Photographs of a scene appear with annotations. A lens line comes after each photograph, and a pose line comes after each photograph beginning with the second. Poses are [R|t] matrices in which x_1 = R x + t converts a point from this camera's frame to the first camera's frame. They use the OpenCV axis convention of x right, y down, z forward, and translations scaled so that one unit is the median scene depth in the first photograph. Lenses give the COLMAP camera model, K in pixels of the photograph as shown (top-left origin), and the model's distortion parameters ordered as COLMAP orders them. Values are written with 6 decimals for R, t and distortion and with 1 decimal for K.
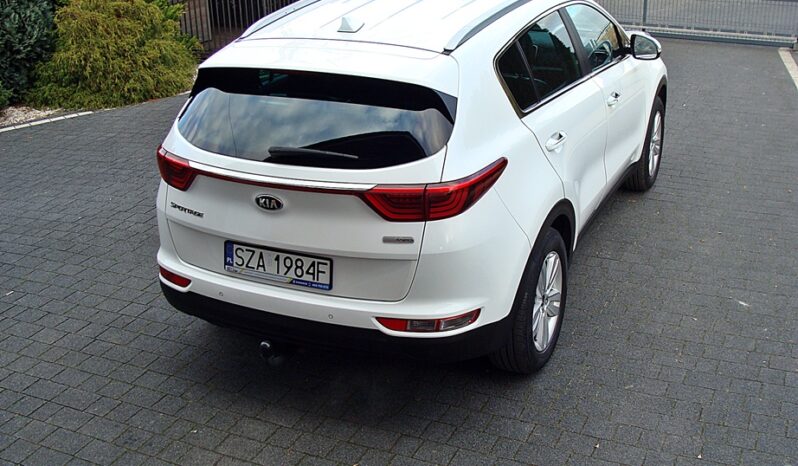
lens RADIAL K [[890.5, 0, 425.4], [0, 890.5, 235.4], [0, 0, 1]] dist [-0.204341, 0.296451]
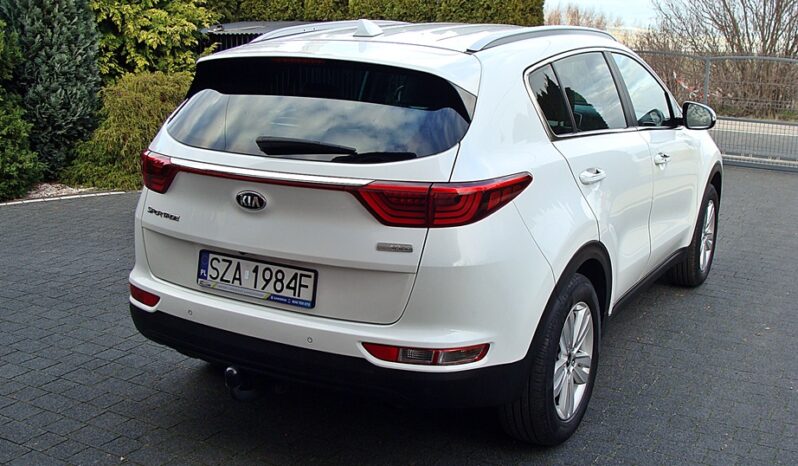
lens RADIAL K [[890.5, 0, 425.4], [0, 890.5, 235.4], [0, 0, 1]] dist [-0.204341, 0.296451]
pose [[0.995997, 0.063989, -0.062419, 0.043037], [-0.073749, 0.982810, -0.169252, 0.114793], [0.050515, 0.173177, 0.983594, 0.148402]]
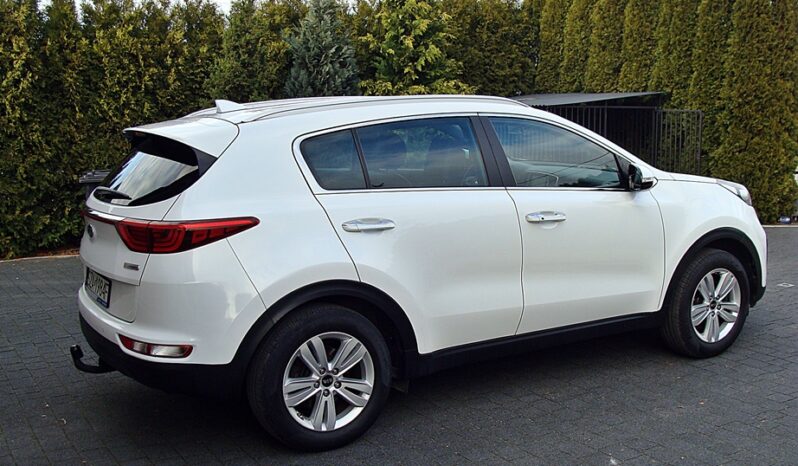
lens RADIAL K [[890.5, 0, 425.4], [0, 890.5, 235.4], [0, 0, 1]] dist [-0.204341, 0.296451]
pose [[0.836316, 0.096989, -0.539600, 0.775620], [-0.220946, 0.960388, -0.169818, 0.064275], [0.501755, 0.261244, 0.824617, 0.206832]]
